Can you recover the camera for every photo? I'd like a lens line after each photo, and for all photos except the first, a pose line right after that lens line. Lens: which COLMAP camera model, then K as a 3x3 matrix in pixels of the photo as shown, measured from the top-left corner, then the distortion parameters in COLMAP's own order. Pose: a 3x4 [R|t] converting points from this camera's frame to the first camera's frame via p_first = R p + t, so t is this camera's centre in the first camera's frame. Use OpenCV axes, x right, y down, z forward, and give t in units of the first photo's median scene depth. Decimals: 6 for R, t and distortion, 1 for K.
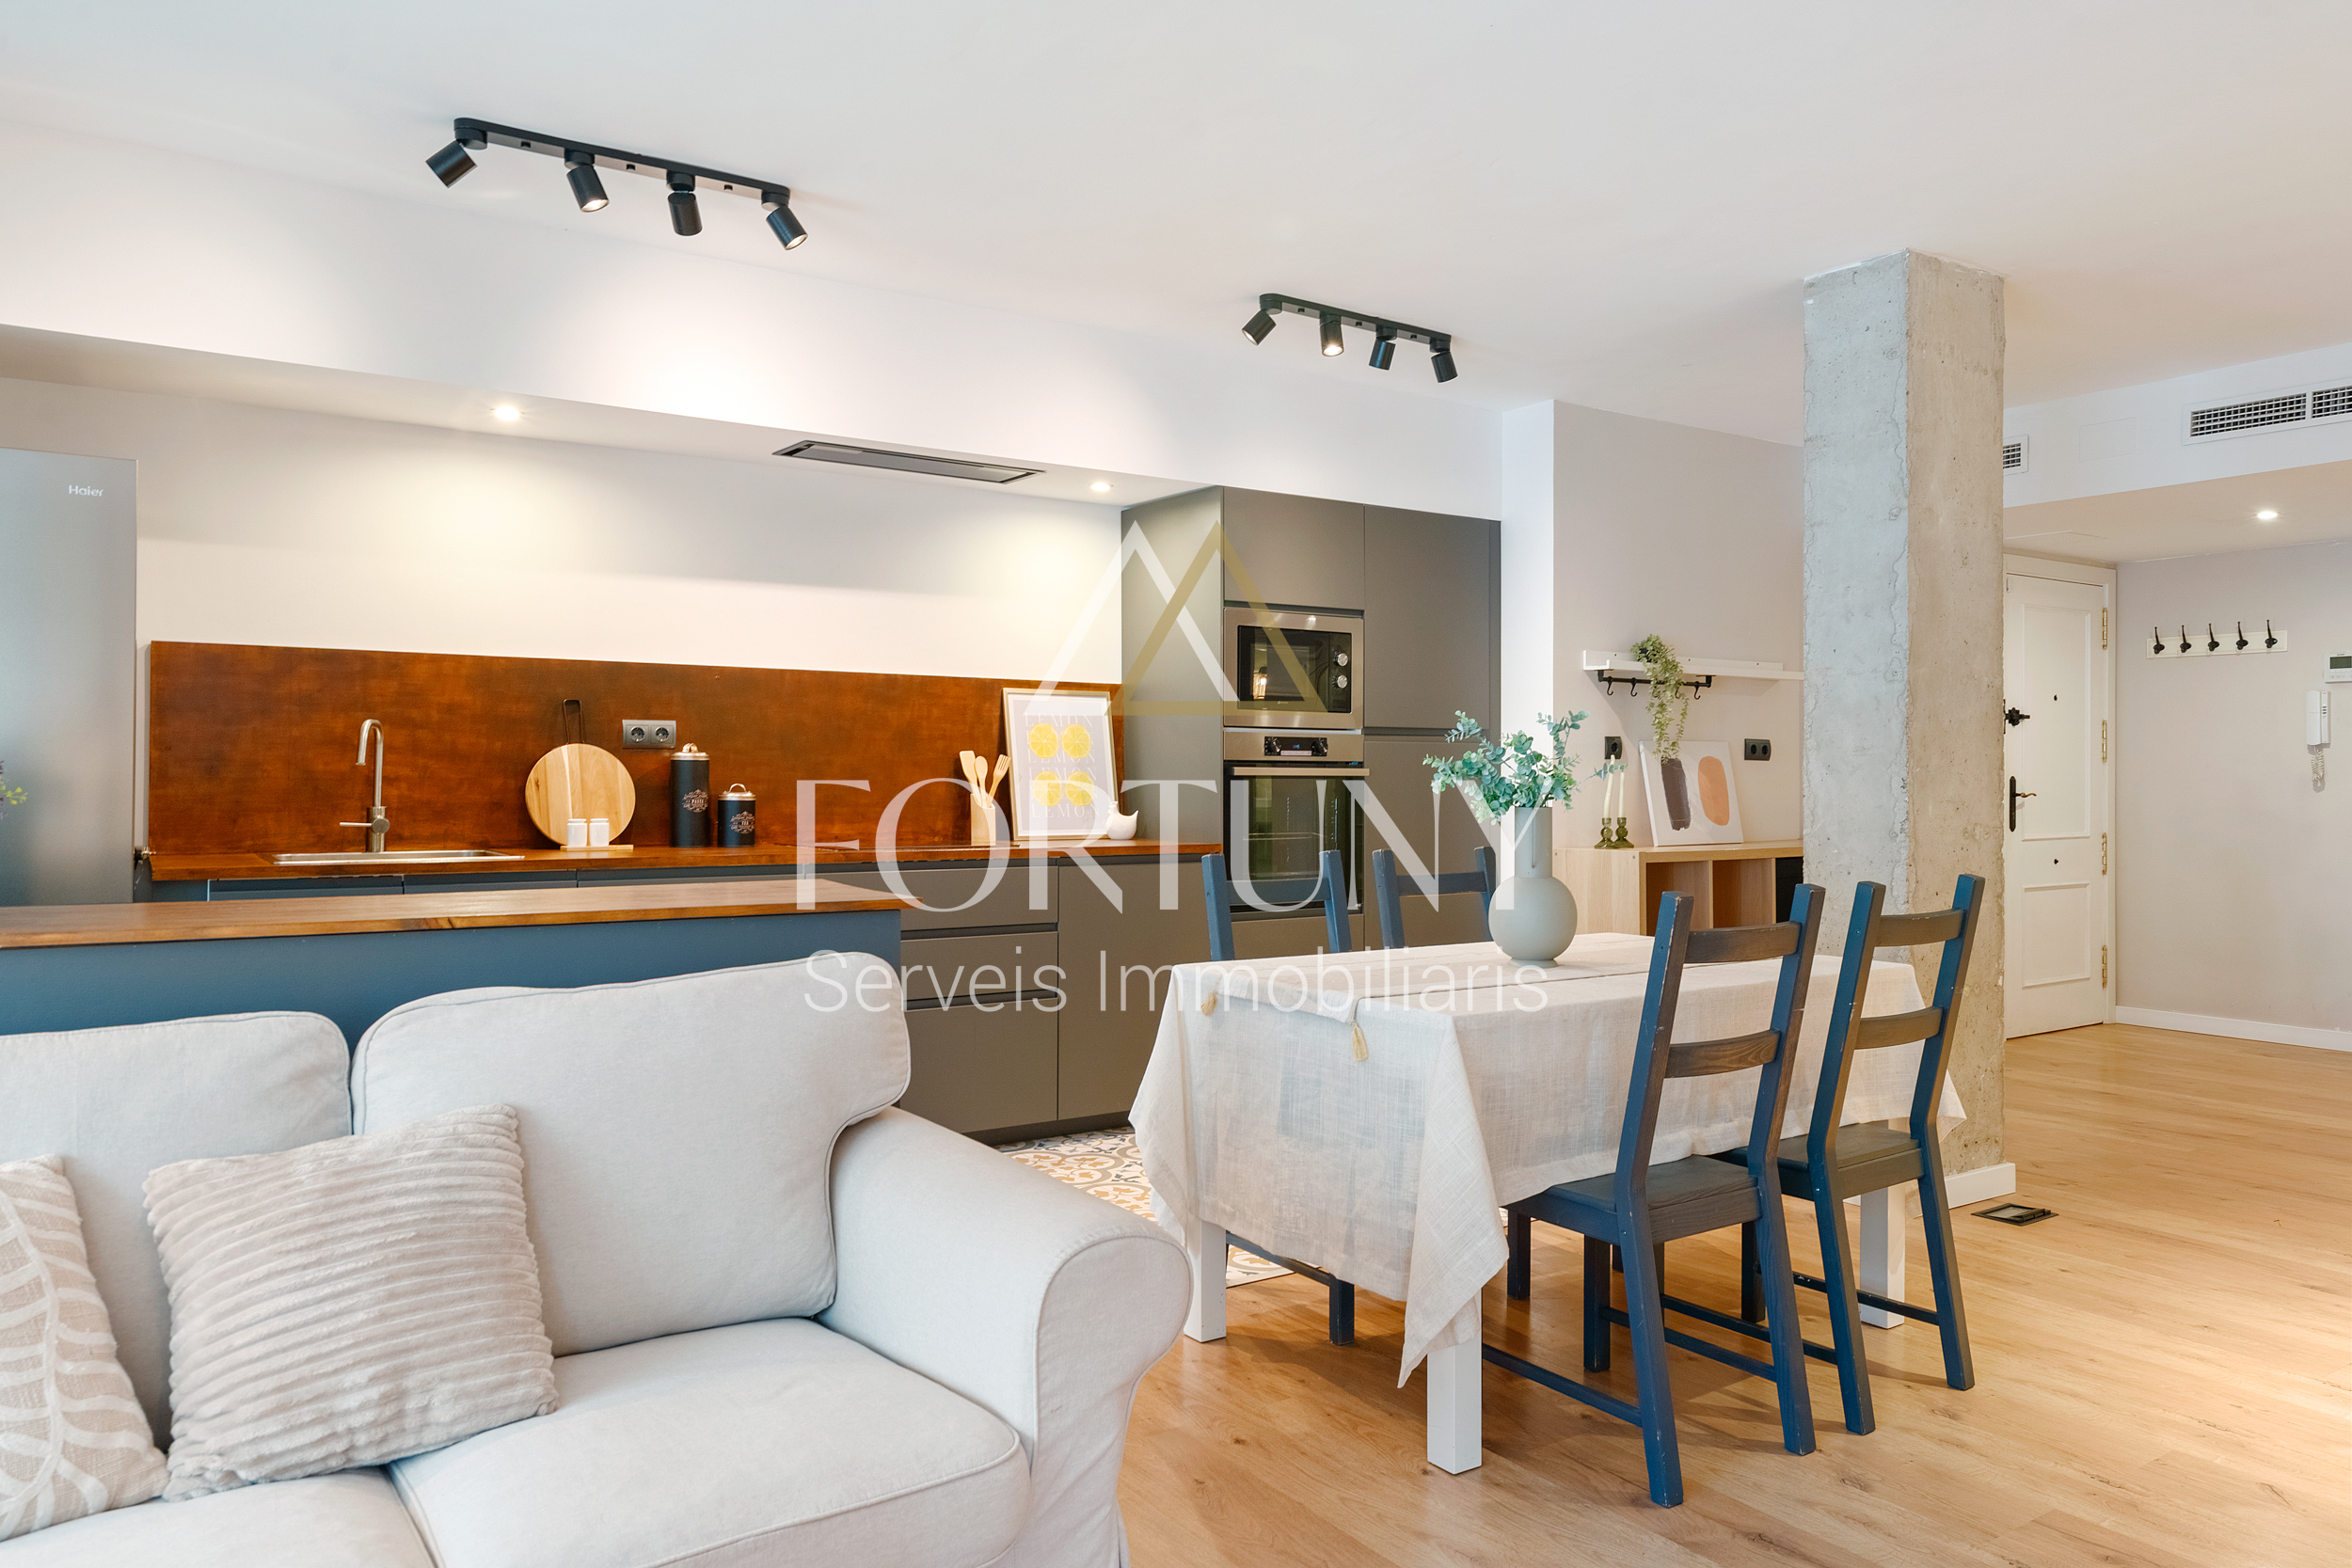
lens RADIAL K [[1532.0, 0, 1176.1], [0, 1532.0, 776.5], [0, 0, 1]] dist [0.002994, -0.000107]
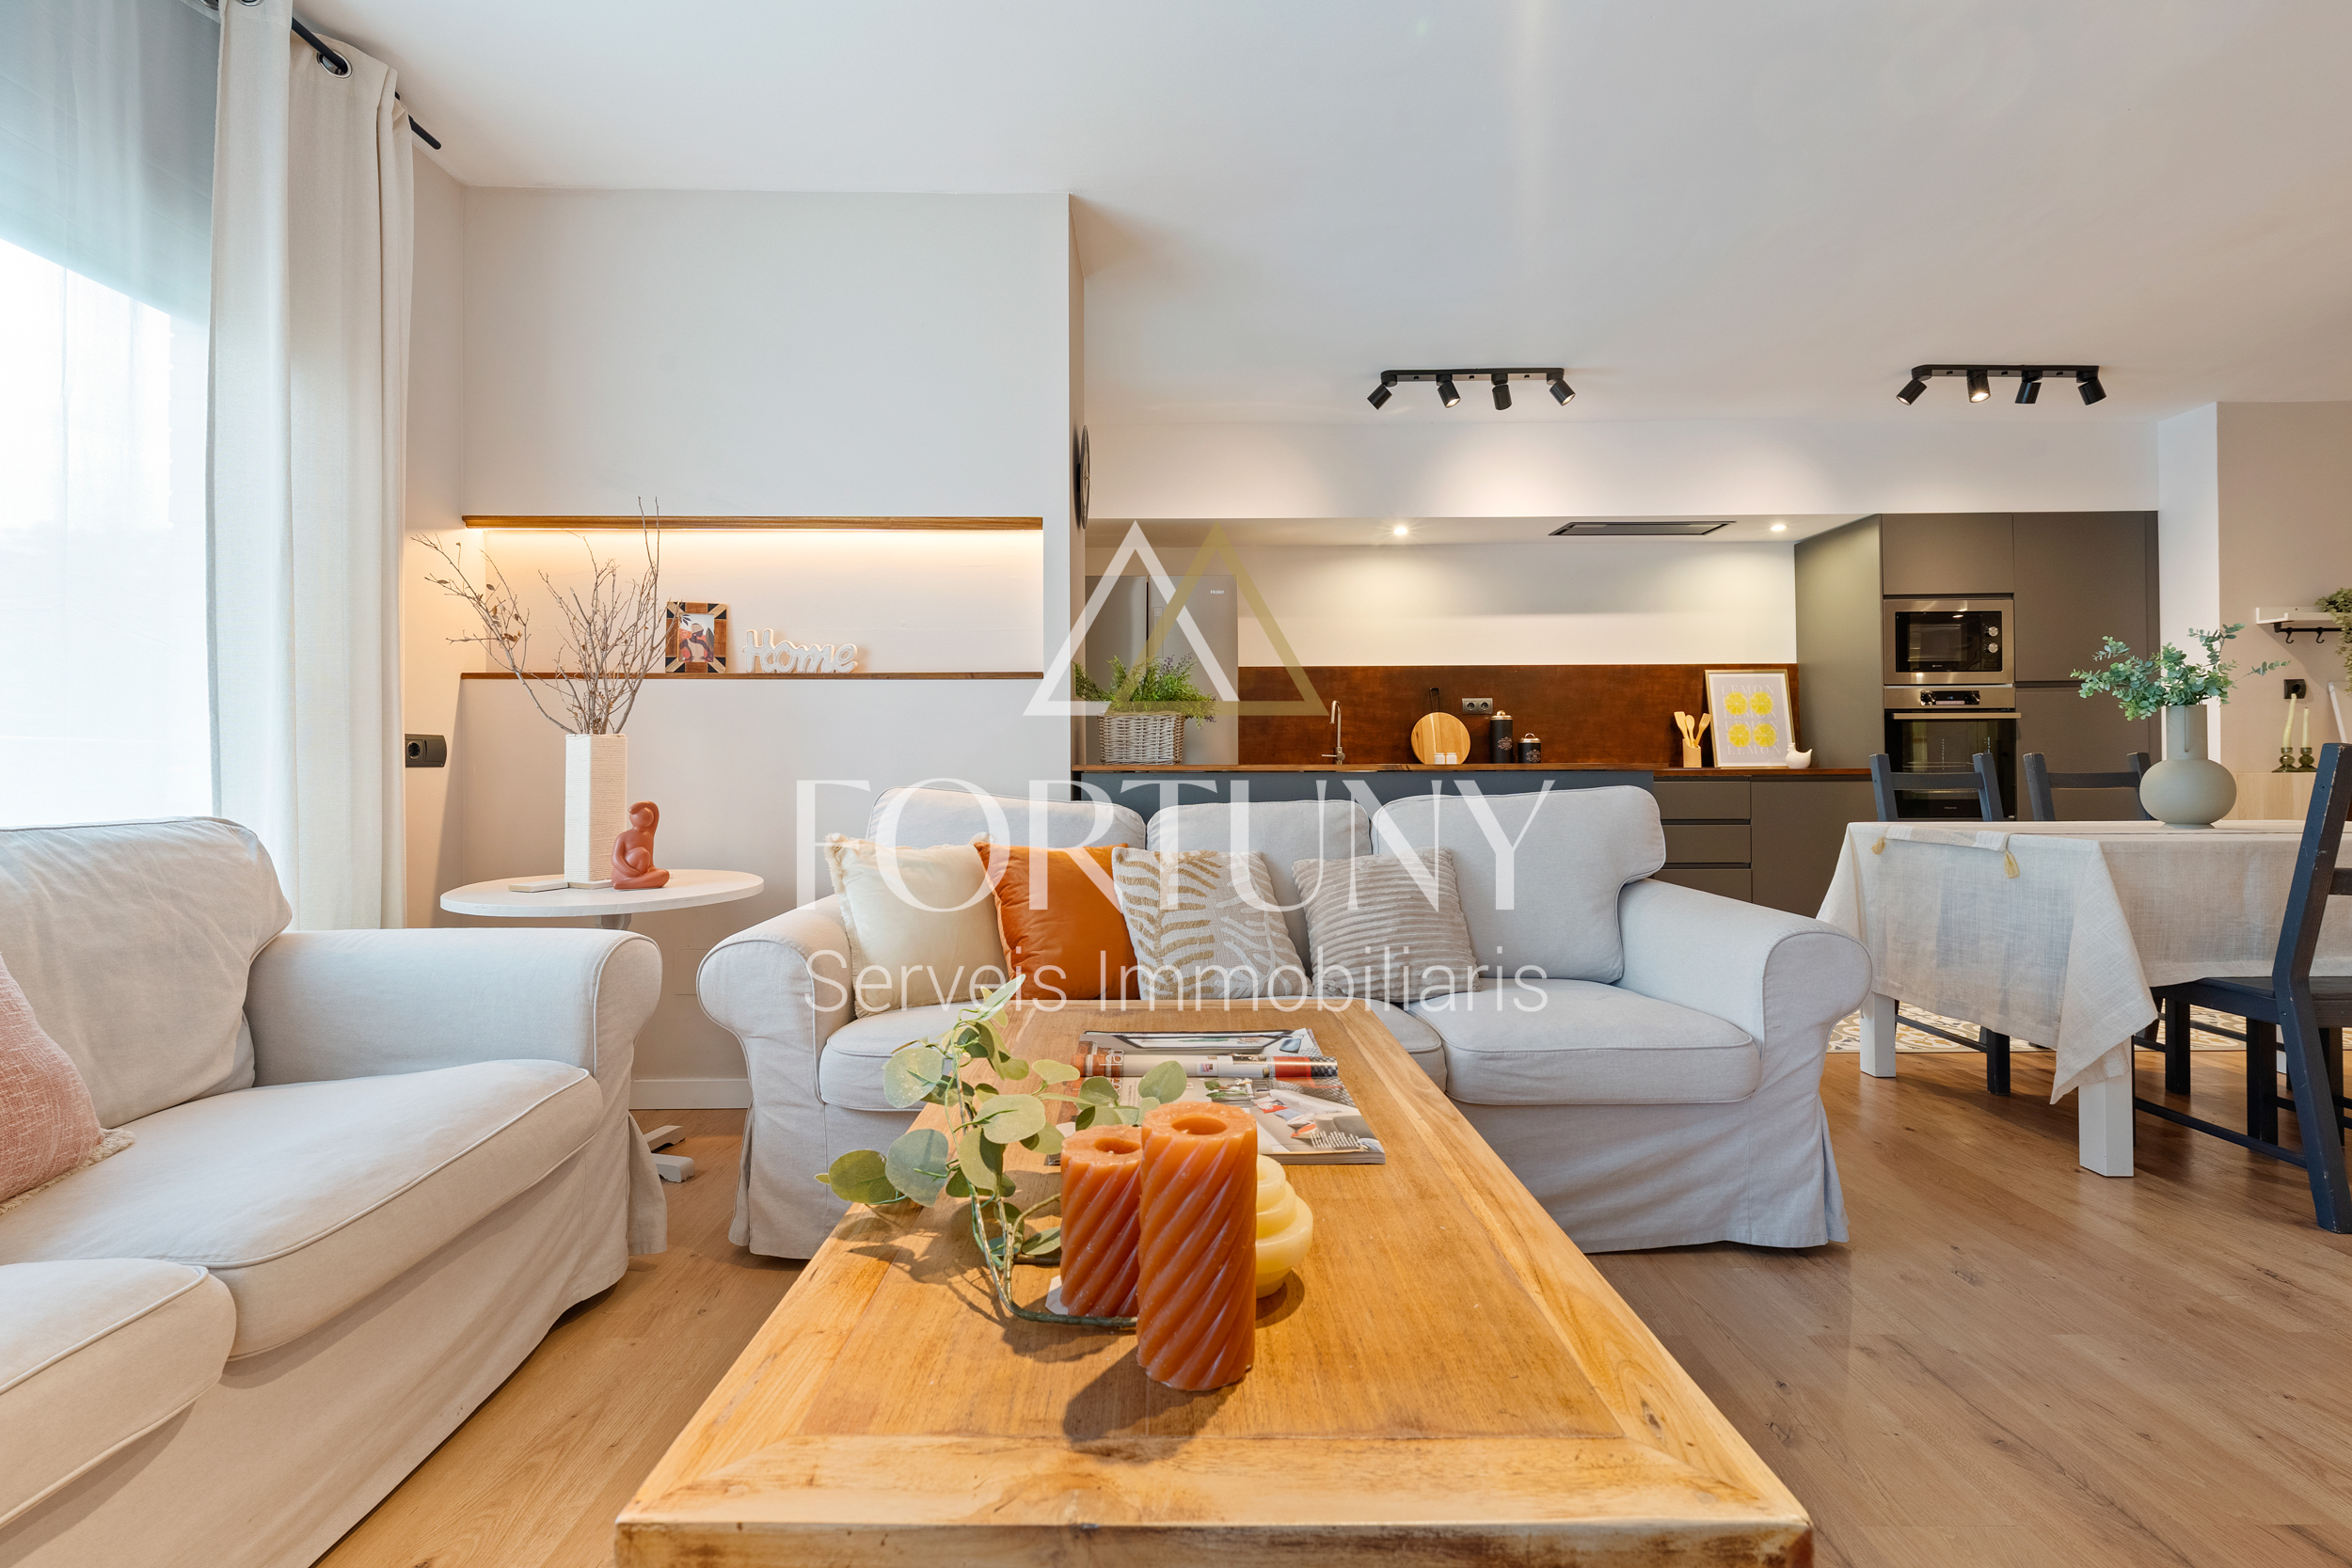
lens RADIAL K [[992.0, 0, 1176.0], [0, 992.0, 784.0], [0, 0, 1]] dist [0.000210, 0.000096]
pose [[0.834244, -0.012426, -0.551256, -0.011676], [0.007870, 0.999913, -0.010628, 0.072716], [0.551339, 0.004528, 0.834269, -0.127581]]
